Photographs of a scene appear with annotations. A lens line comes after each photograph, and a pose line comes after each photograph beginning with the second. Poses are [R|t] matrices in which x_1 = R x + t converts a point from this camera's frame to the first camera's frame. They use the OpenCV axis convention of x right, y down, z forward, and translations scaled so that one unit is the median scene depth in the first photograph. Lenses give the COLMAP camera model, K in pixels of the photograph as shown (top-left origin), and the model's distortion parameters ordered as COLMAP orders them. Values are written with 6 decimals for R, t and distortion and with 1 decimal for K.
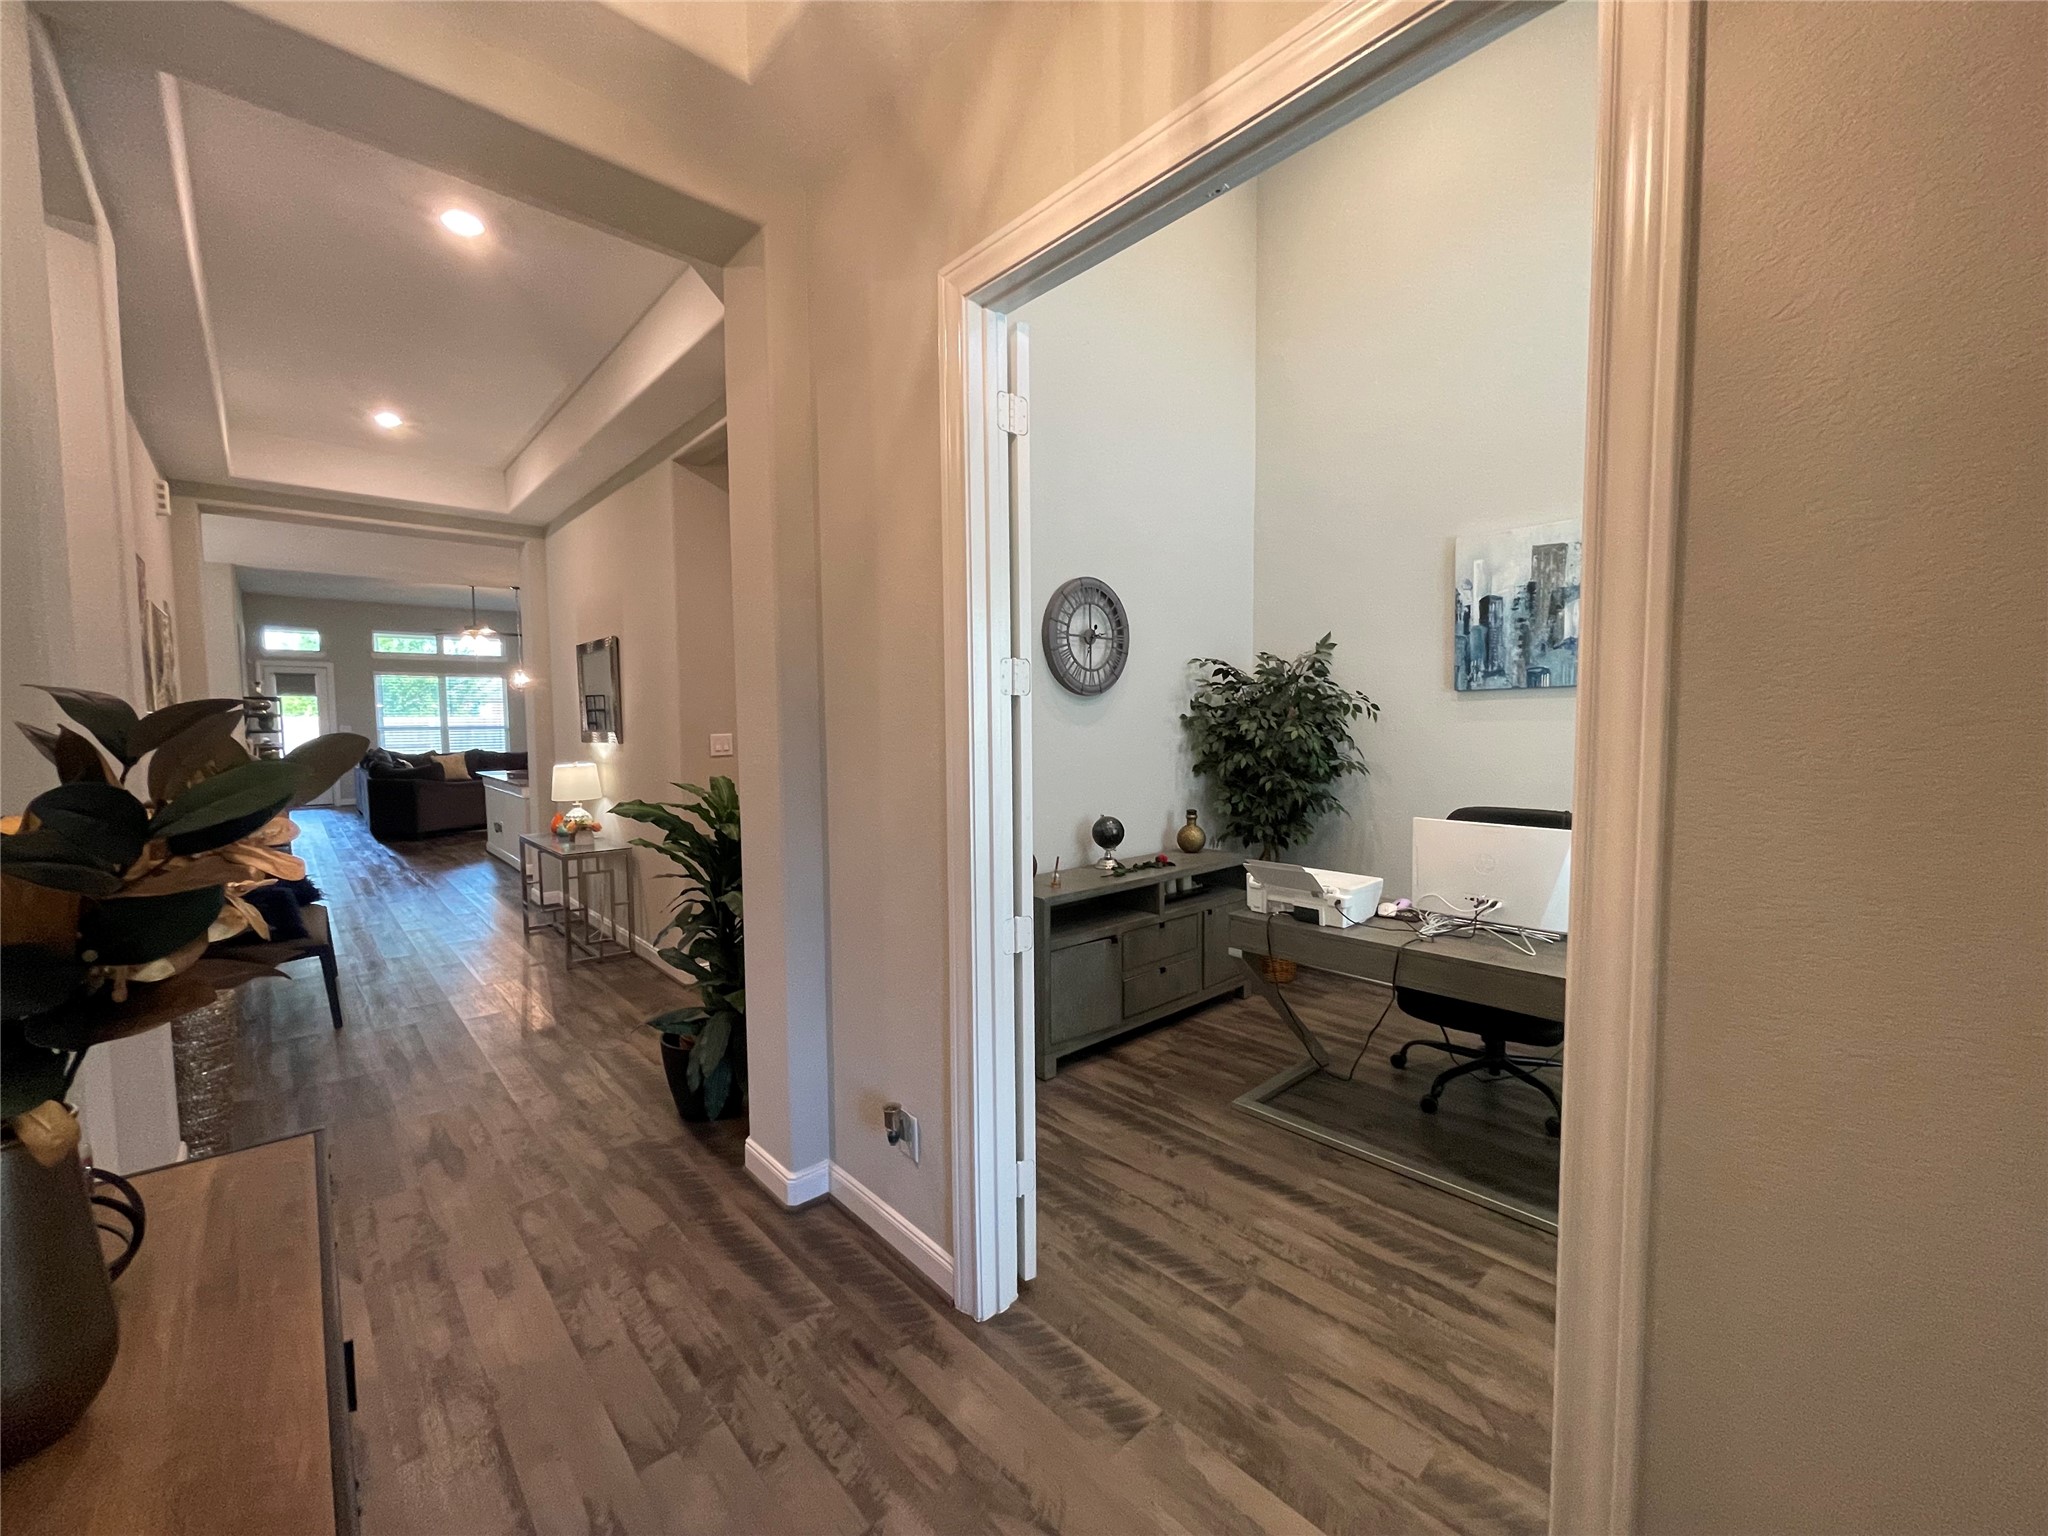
lens RADIAL K [[826.4, 0, 1030.7], [0, 826.4, 767.5], [0, 0, 1]] dist [0.002739, -0.000376]
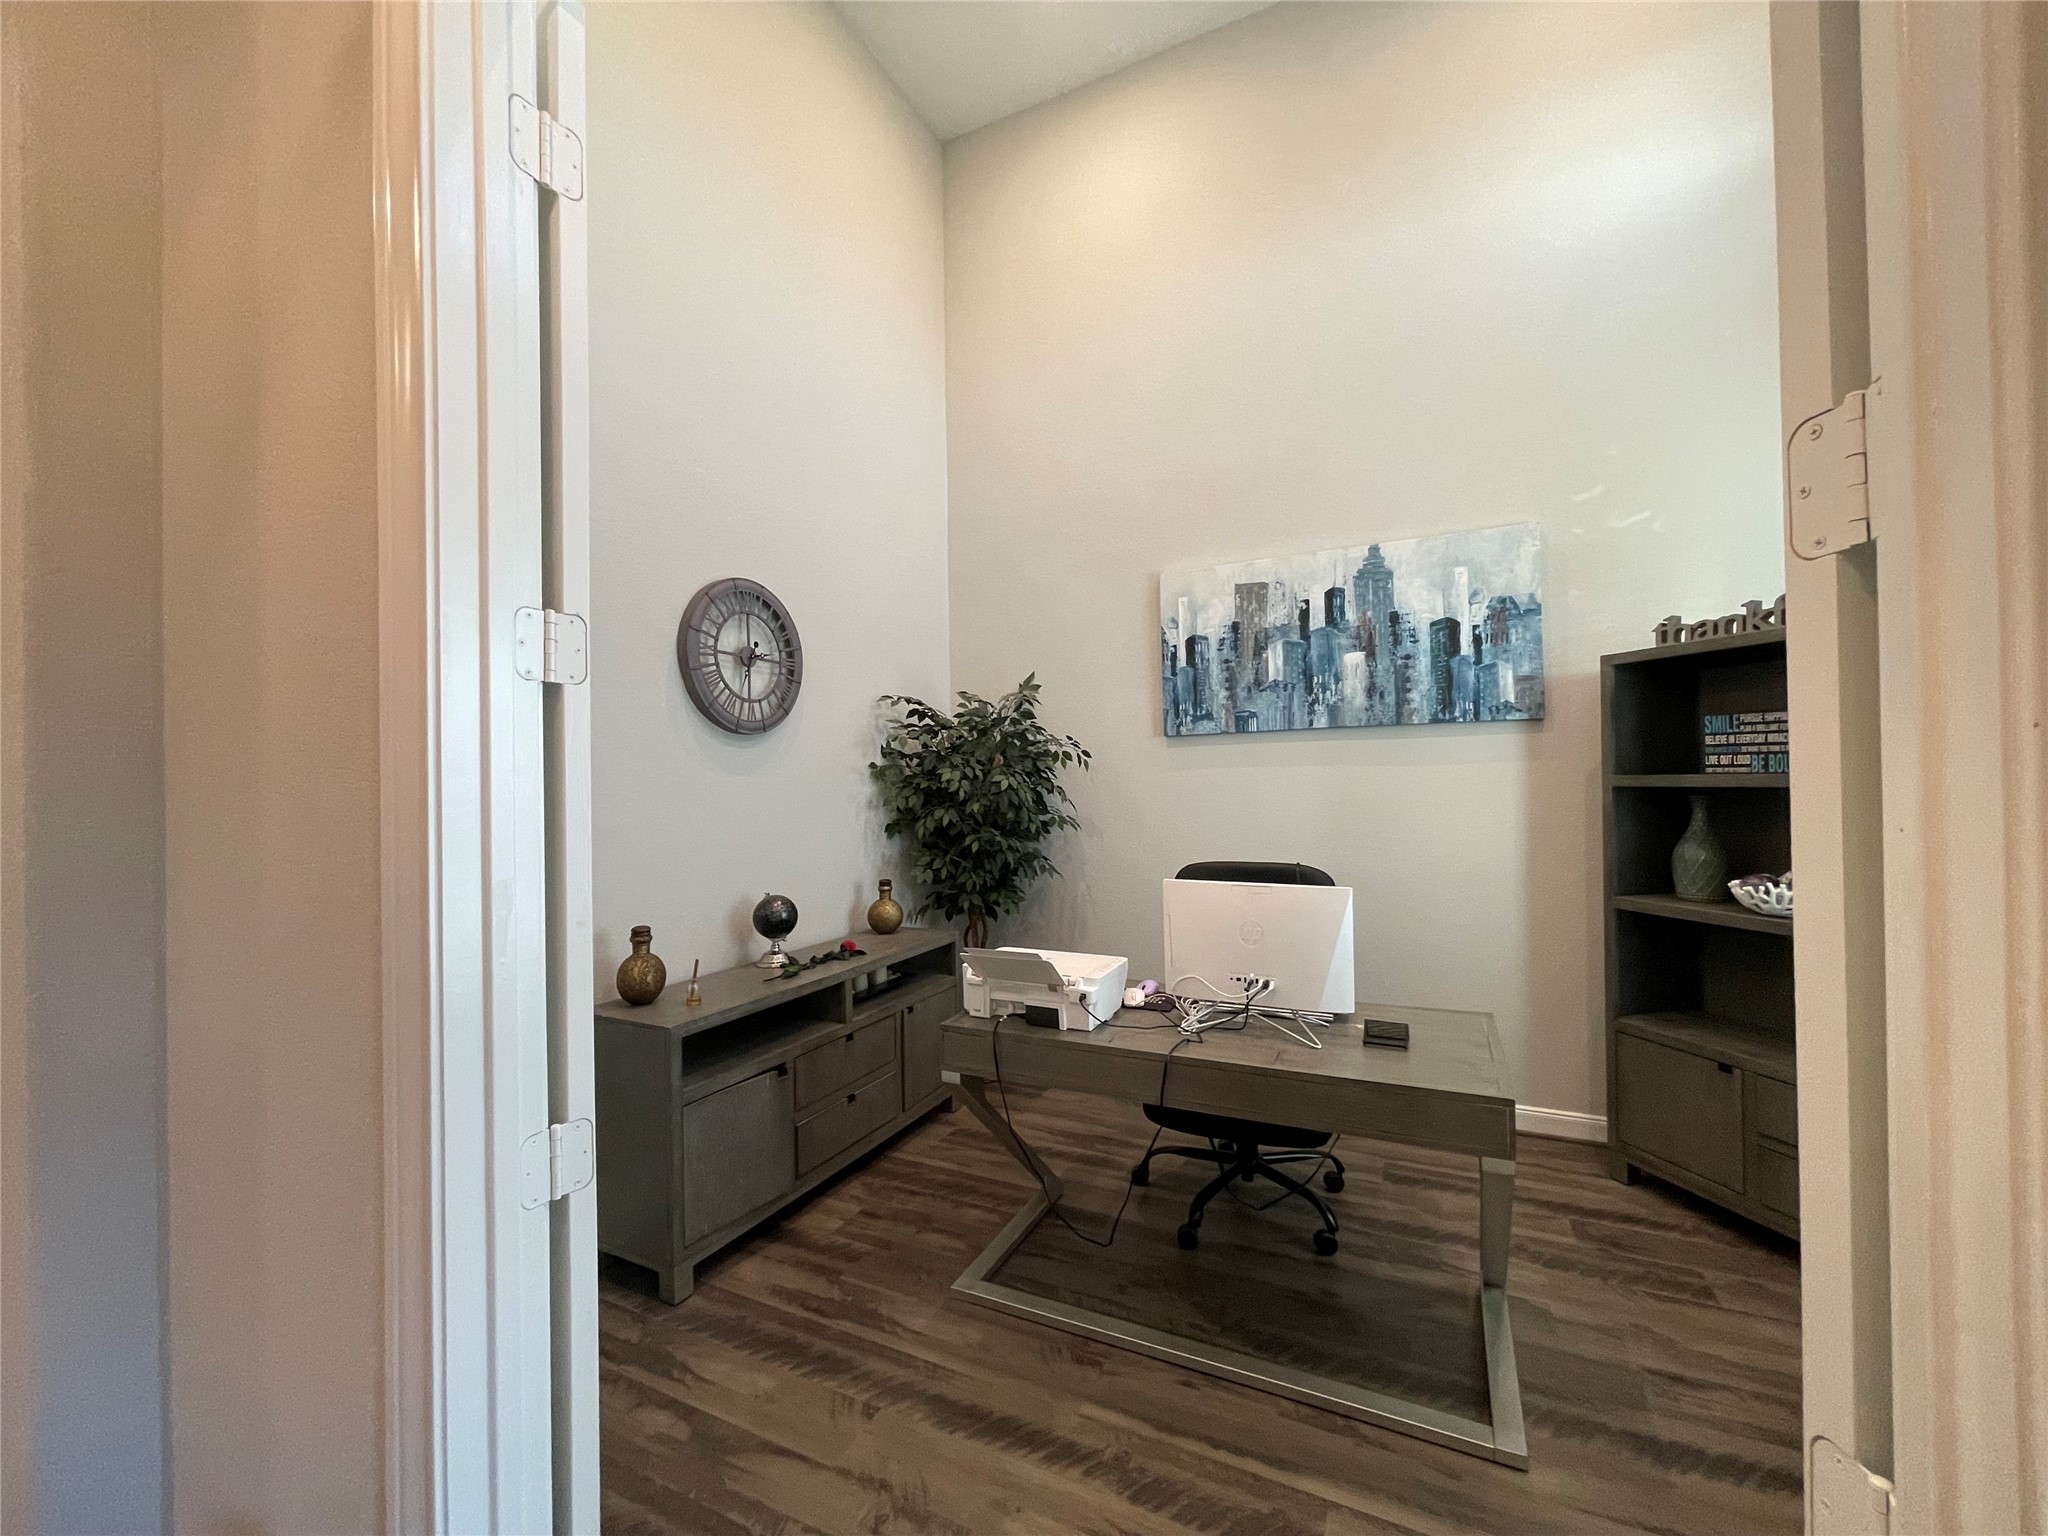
lens RADIAL K [[826.4, 0, 1013.3], [0, 826.4, 770.2], [0, 0, 1]] dist [0.002739, -0.000376]
pose [[0.937336, -0.002668, 0.348417, 0.036083], [0.028657, 0.997173, -0.069460, 0.004641], [-0.347247, 0.075092, 0.934762, 0.221363]]
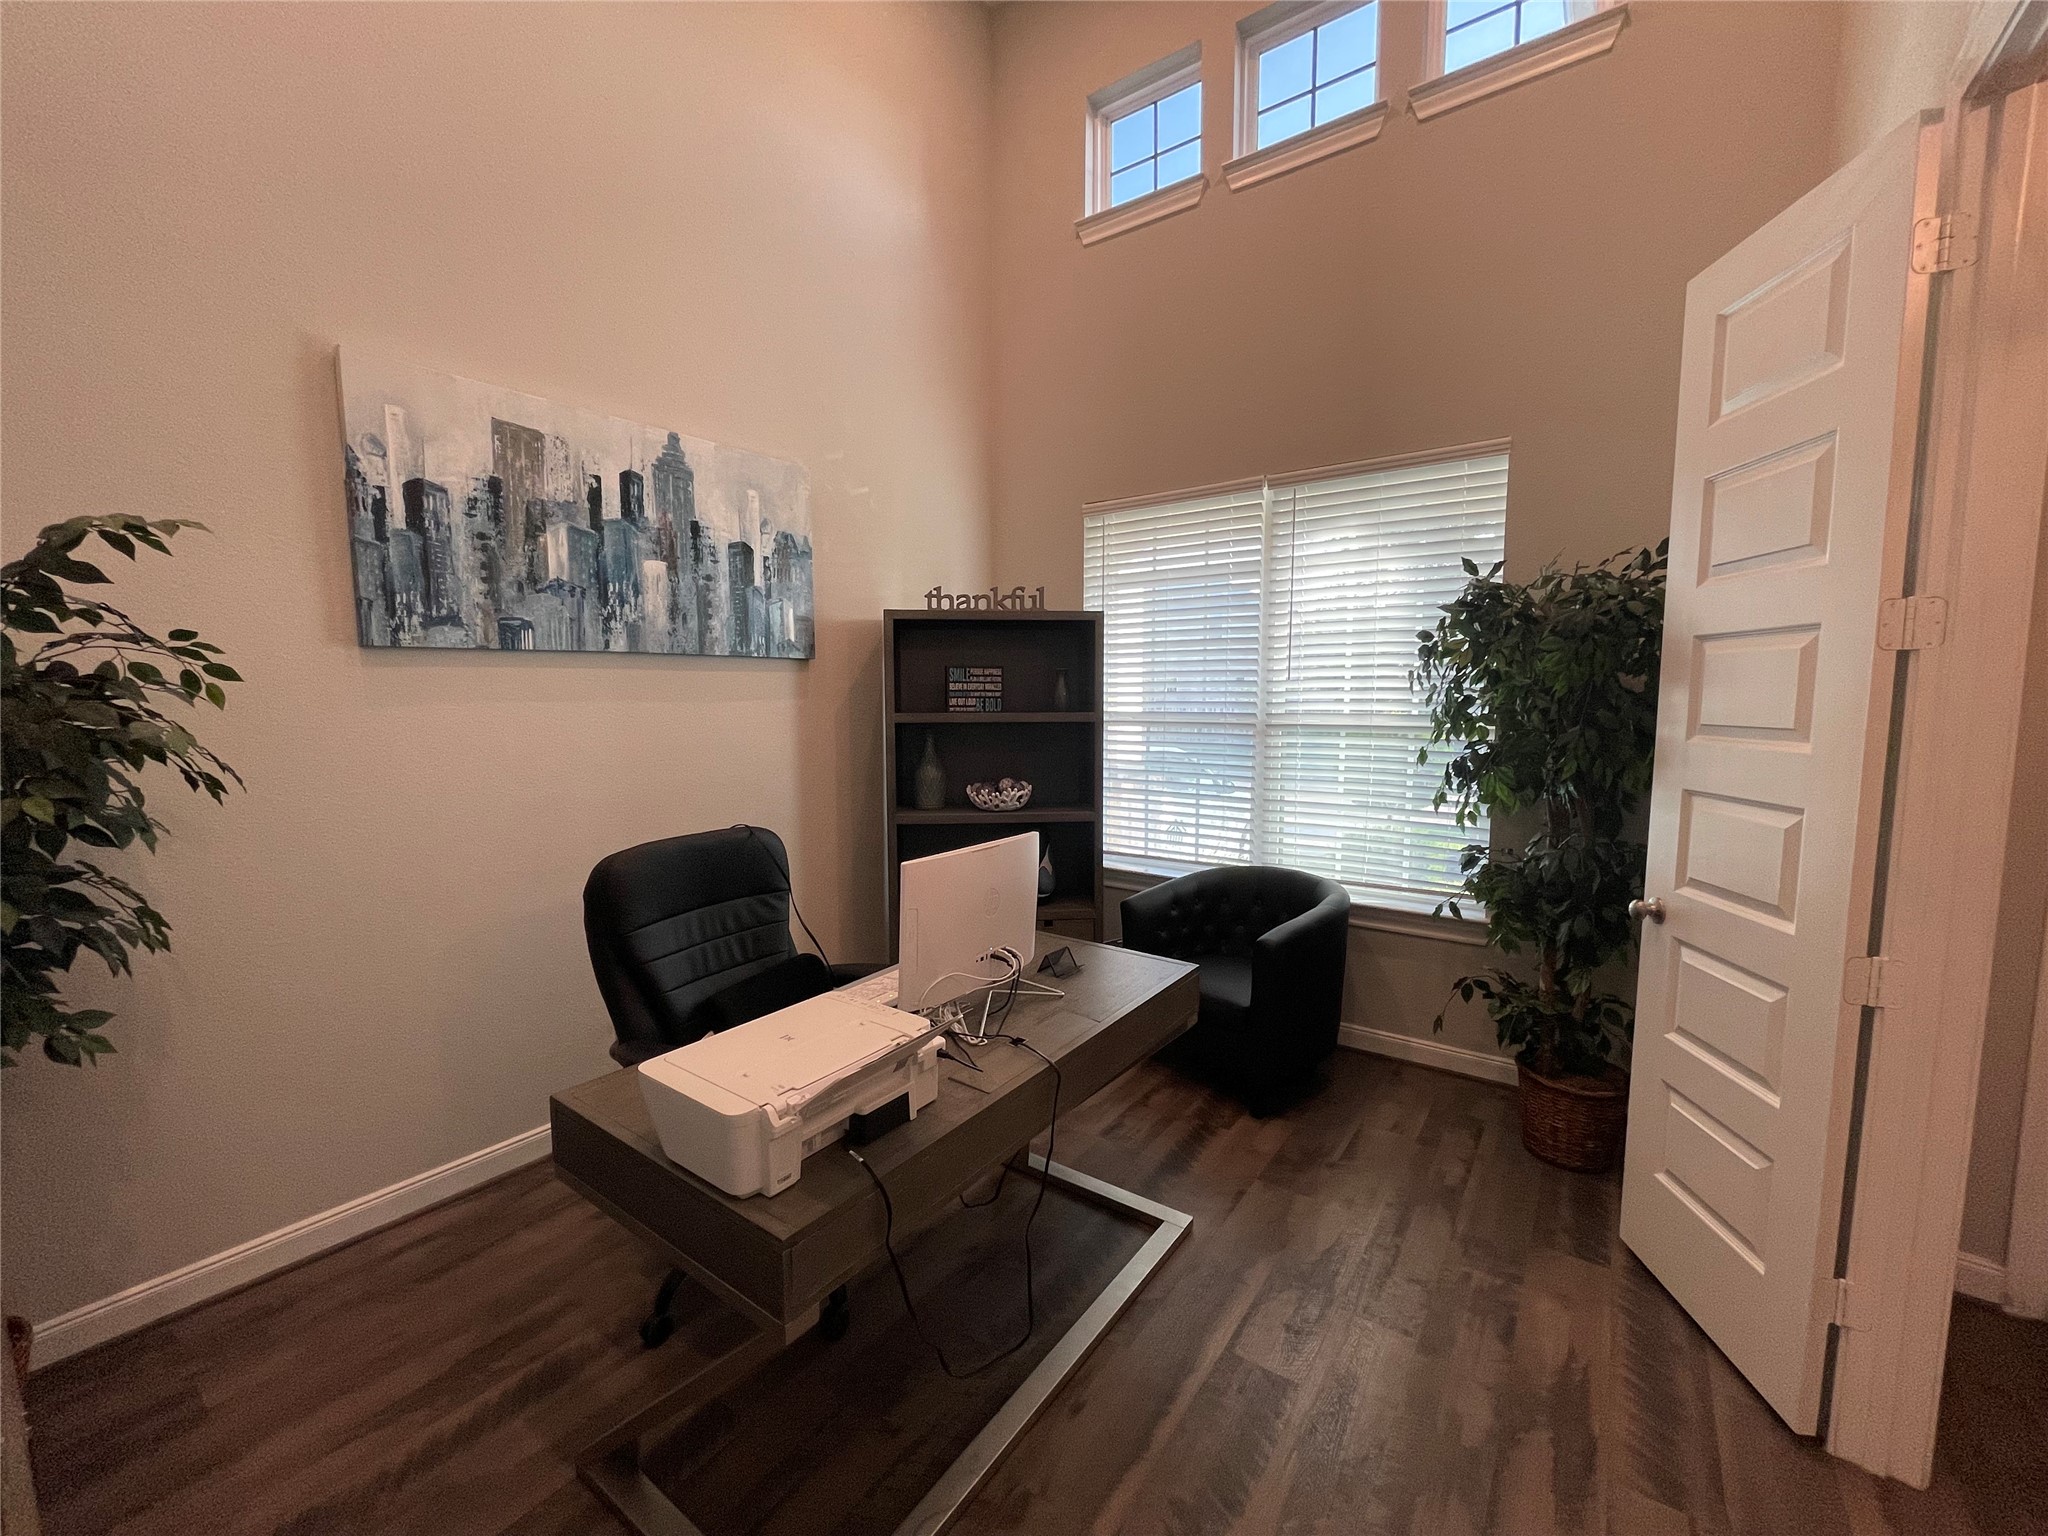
lens RADIAL K [[826.4, 0, 1044.3], [0, 826.4, 769.9], [0, 0, 1]] dist [0.002739, -0.000376]
pose [[-0.193202, -0.083201, 0.977625, -0.097938], [0.061202, 0.993436, 0.096641, -0.043734], [-0.979248, 0.078504, -0.186842, 0.759896]]
